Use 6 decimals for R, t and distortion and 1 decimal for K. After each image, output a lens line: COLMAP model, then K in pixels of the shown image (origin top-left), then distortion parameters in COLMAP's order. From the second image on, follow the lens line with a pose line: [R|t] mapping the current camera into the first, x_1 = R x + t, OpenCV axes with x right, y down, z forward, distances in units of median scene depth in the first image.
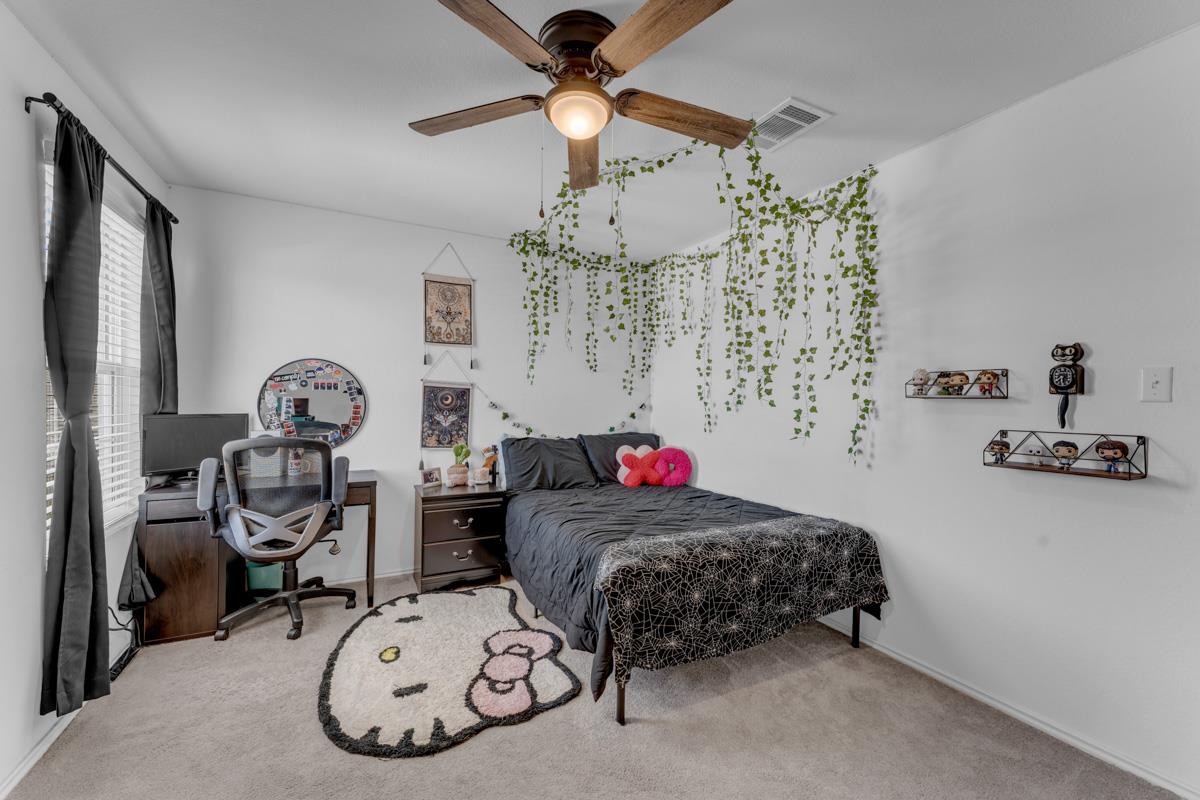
lens RADIAL K [[483.1, 0, 583.0], [0, 483.1, 395.7], [0, 0, 1]] dist [0.003121, 0.000722]
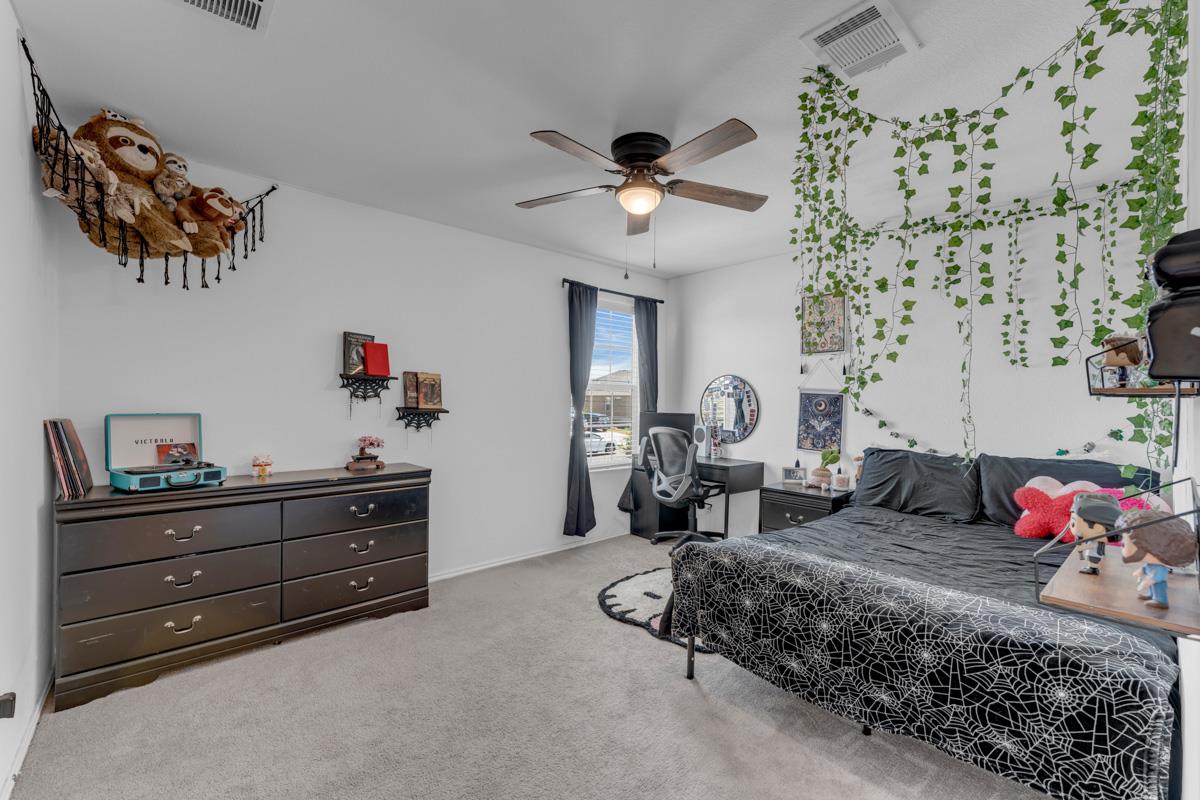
lens RADIAL K [[483.1, 0, 583.0], [0, 483.1, 395.7], [0, 0, 1]] dist [0.003121, 0.000722]
pose [[0.245922, -0.016171, -0.969155, 0.622817], [-0.004765, 0.999829, -0.017892, 0.007760], [0.969278, 0.009019, 0.245803, 0.242158]]
